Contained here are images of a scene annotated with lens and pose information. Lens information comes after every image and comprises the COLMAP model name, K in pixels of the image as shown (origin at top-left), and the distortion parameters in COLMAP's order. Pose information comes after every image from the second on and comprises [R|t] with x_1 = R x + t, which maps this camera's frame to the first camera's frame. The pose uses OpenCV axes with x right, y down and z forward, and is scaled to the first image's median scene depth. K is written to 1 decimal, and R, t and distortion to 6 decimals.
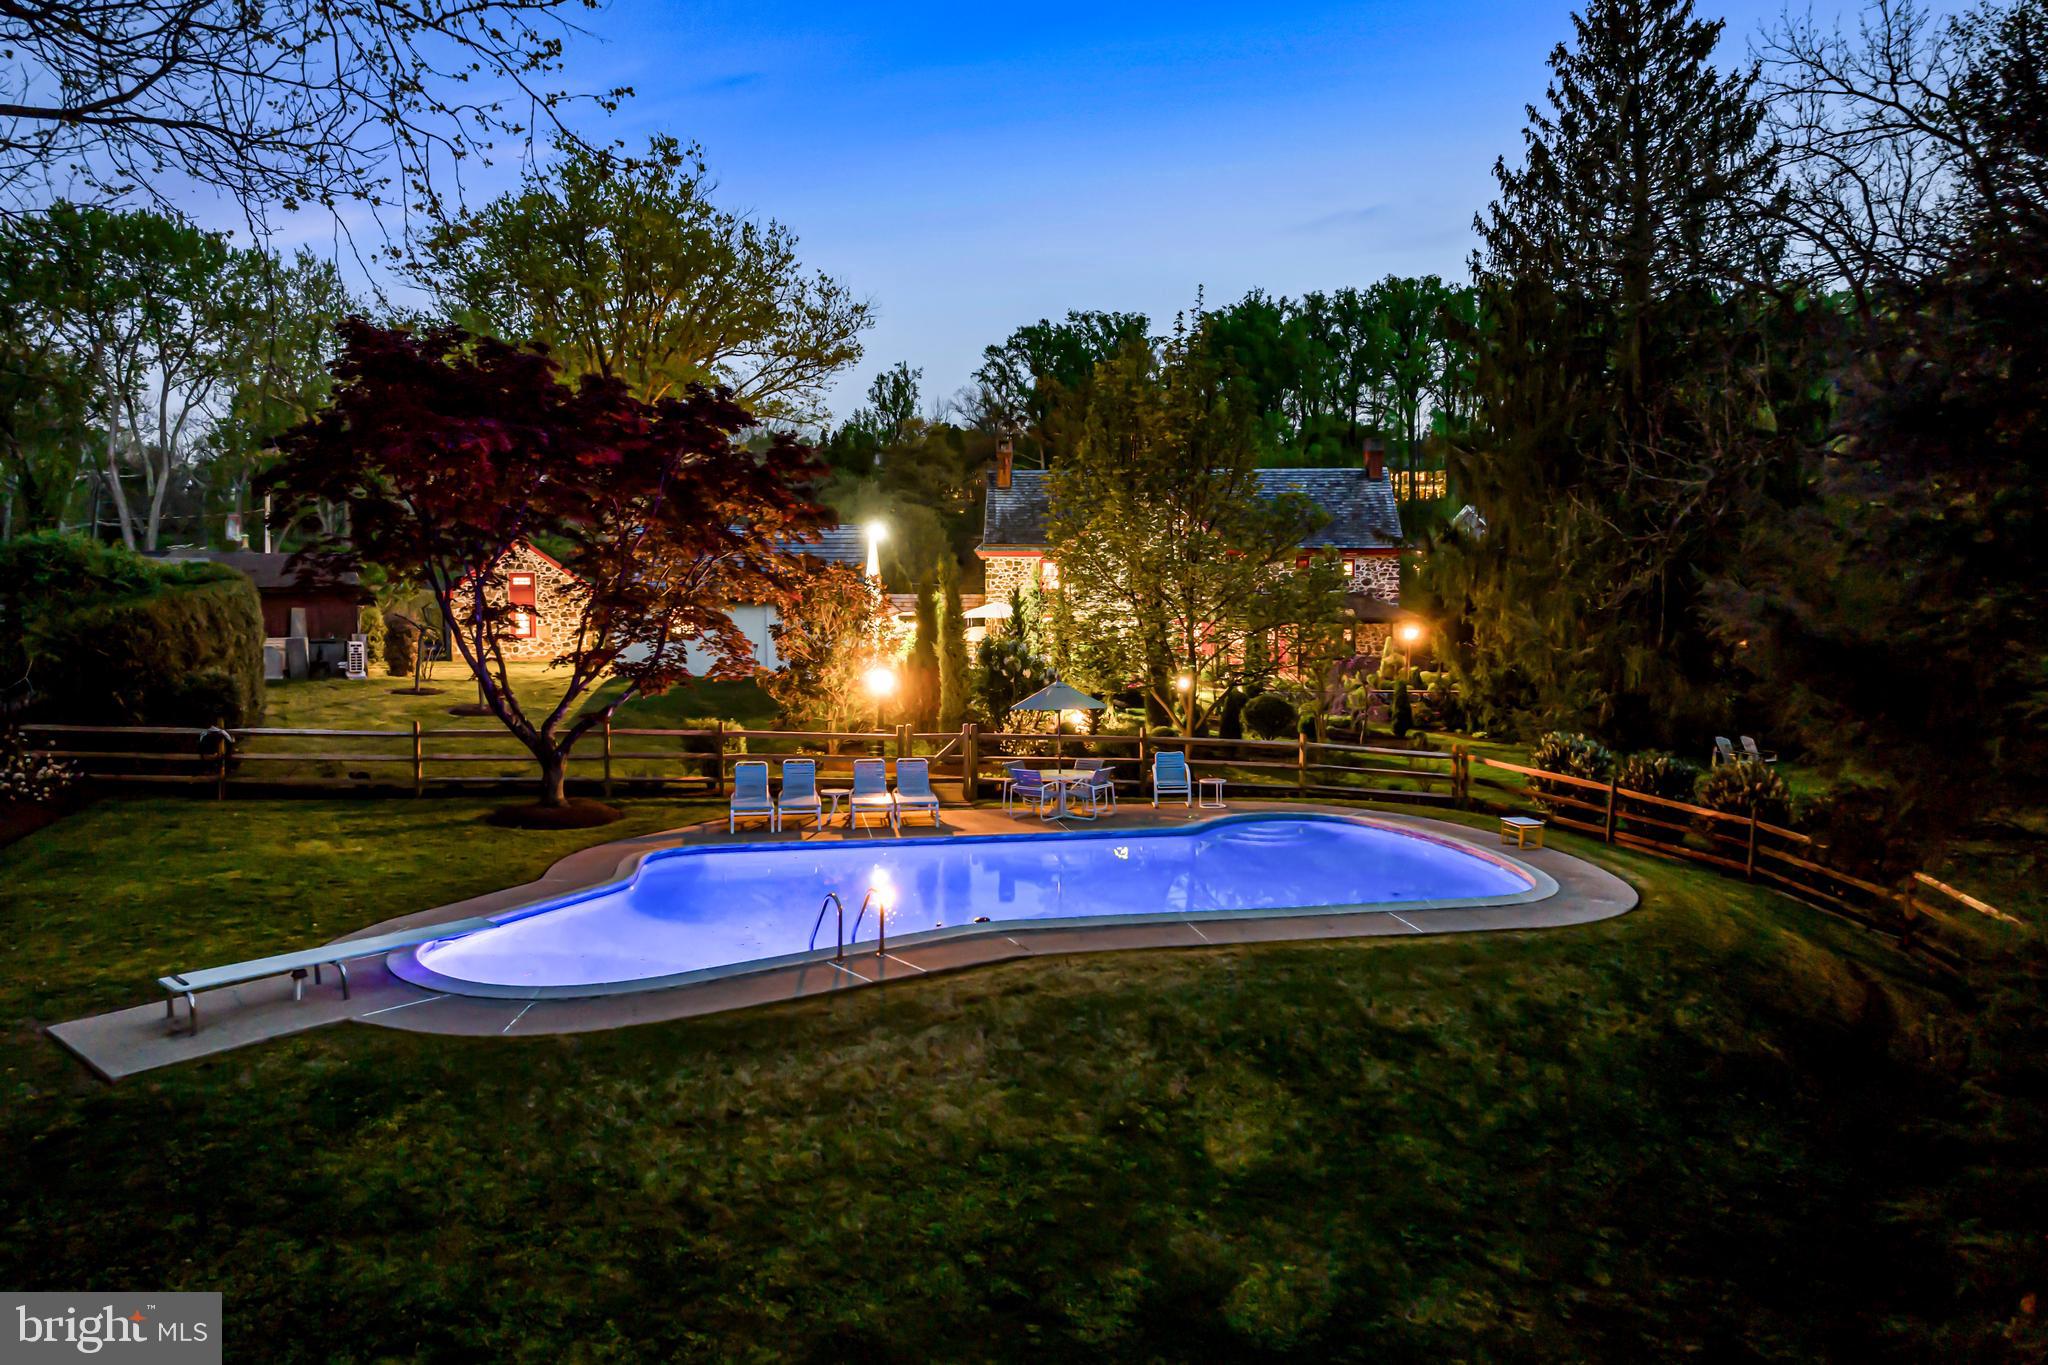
lens RADIAL K [[1441.1, 0, 1021.5], [0, 1441.1, 684.7], [0, 0, 1]] dist [-0.033712, 0.002611]
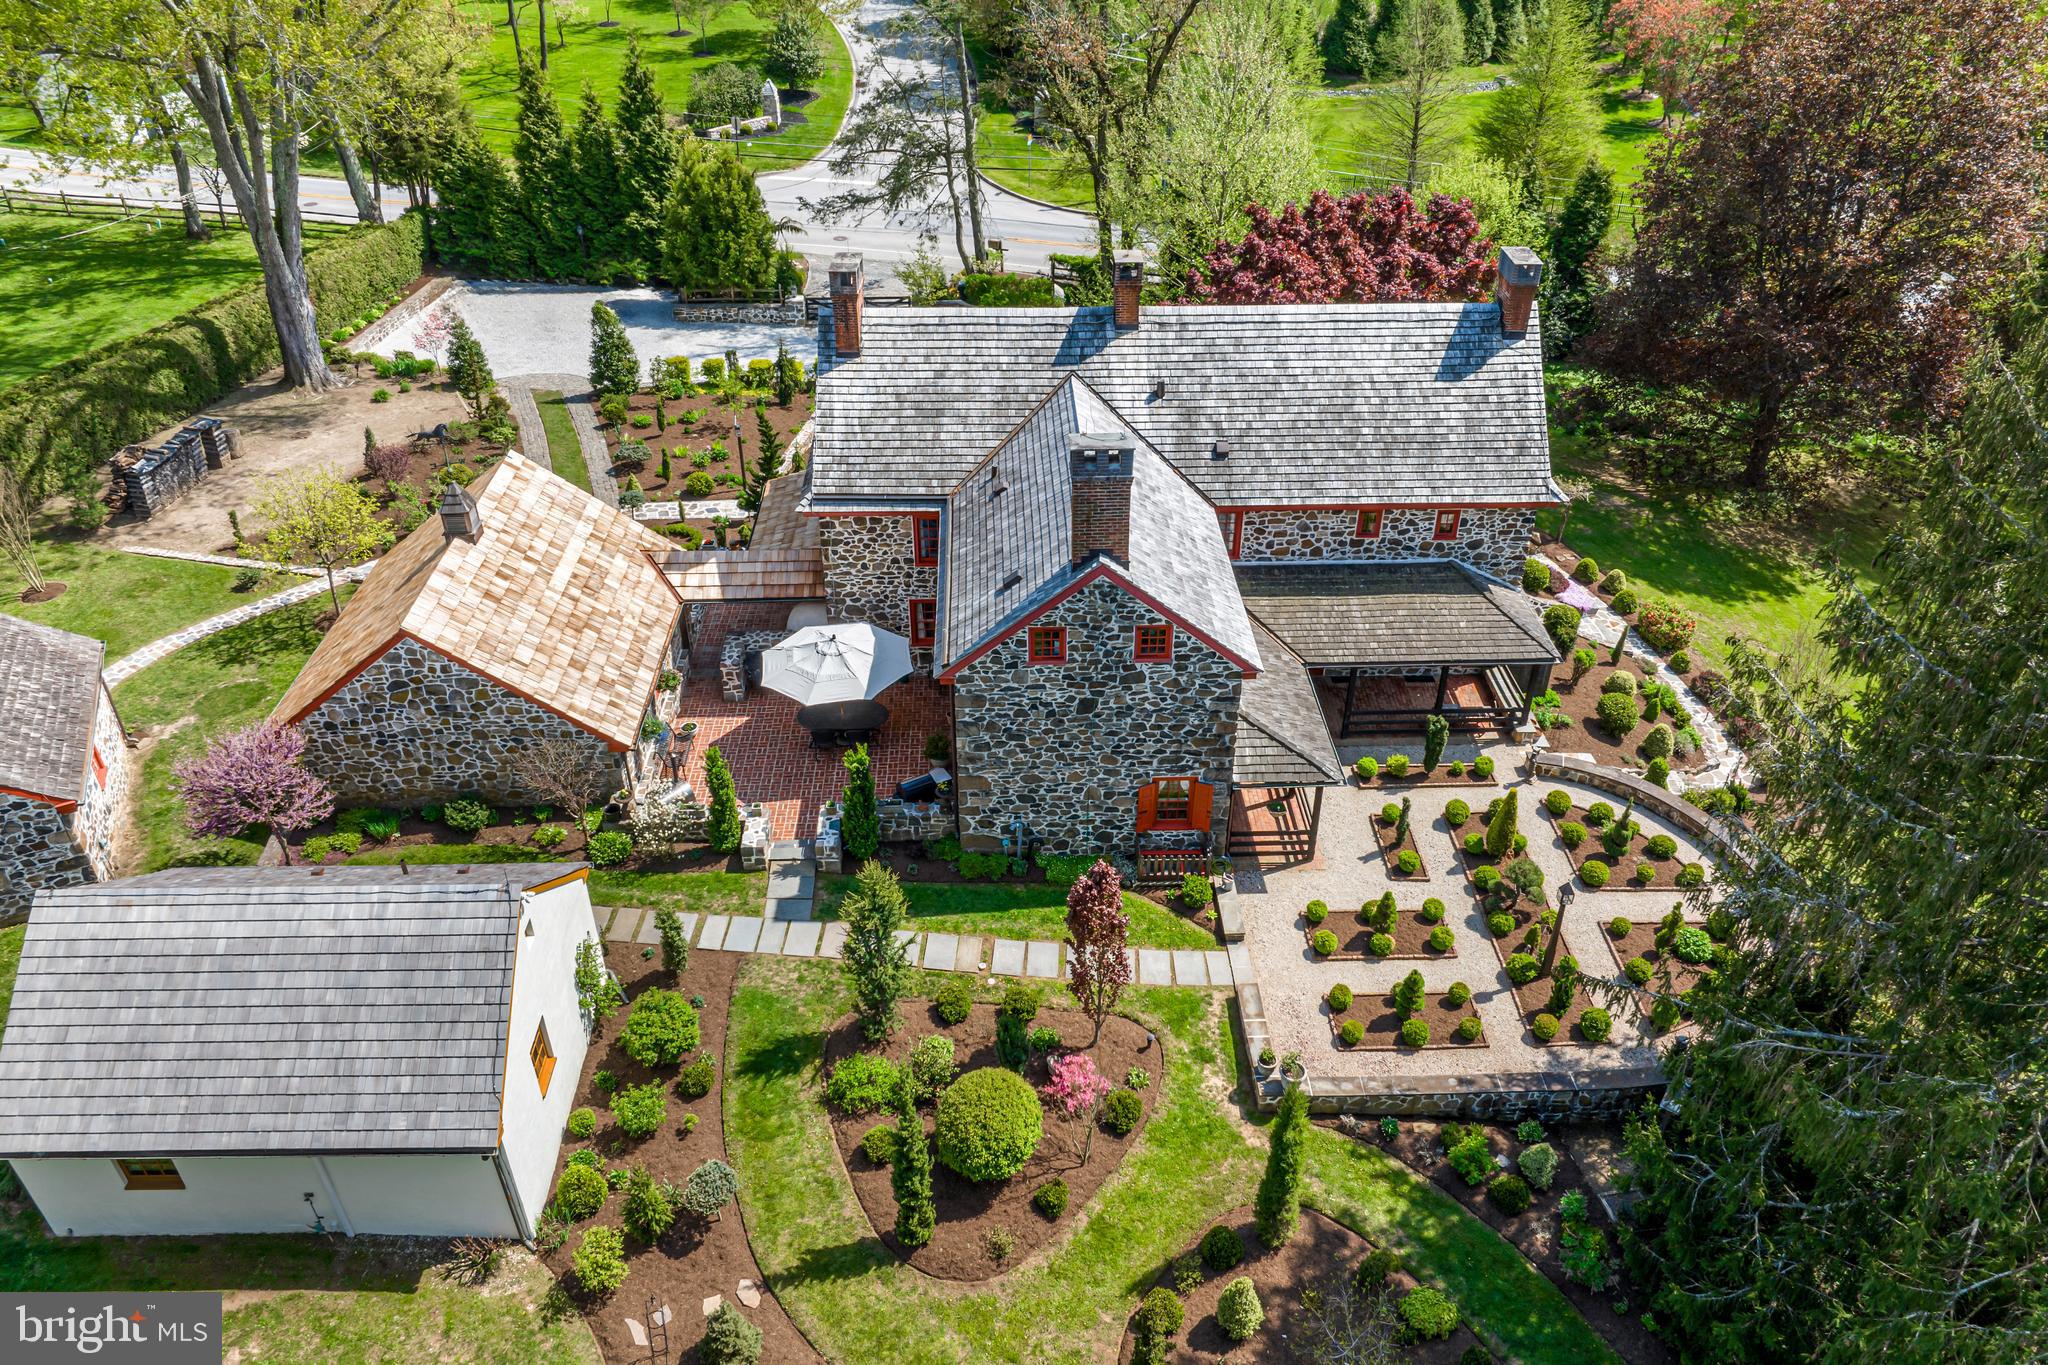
lens RADIAL K [[1437.7, 0, 1034.7], [0, 1437.7, 679.1], [0, 0, 1]] dist [-0.002057, -0.093263]
pose [[0.999791, -0.006872, 0.019247, 0.048842], [-0.003780, 0.863325, 0.504634, -0.314758], [-0.020084, -0.504601, 0.863119, 0.465481]]
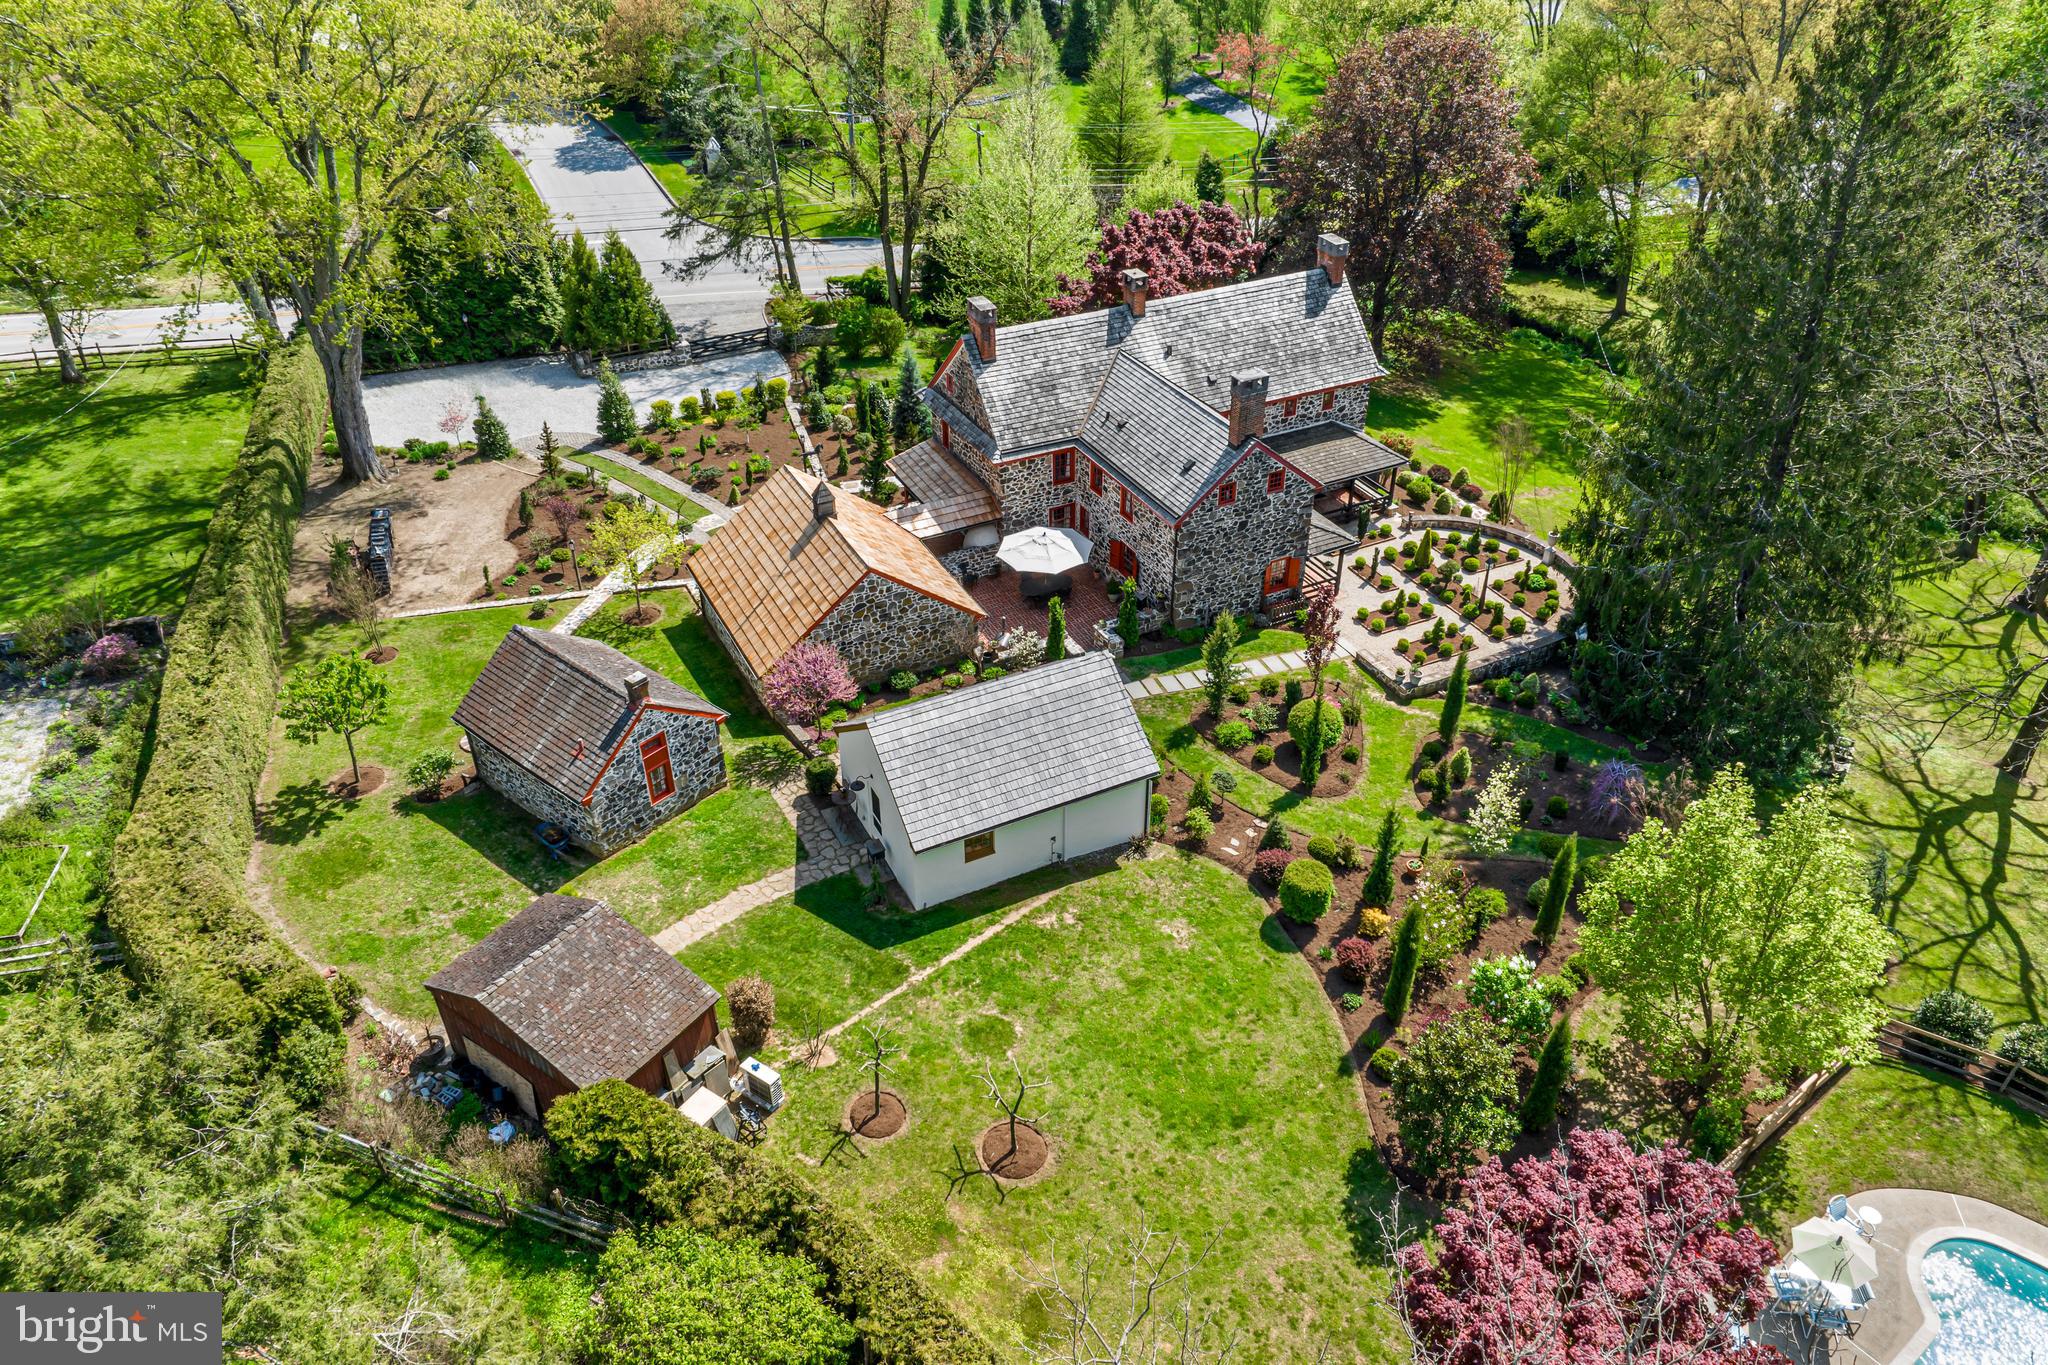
lens RADIAL K [[1433.6, 0, 1035.2], [0, 1433.6, 681.2], [0, 0, 1]] dist [-0.005266, -0.054957]
pose [[0.895491, -0.253011, 0.366171, -0.362151], [0.026268, 0.851319, 0.523991, -0.434712], [-0.444304, -0.459610, 0.768994, 0.234618]]
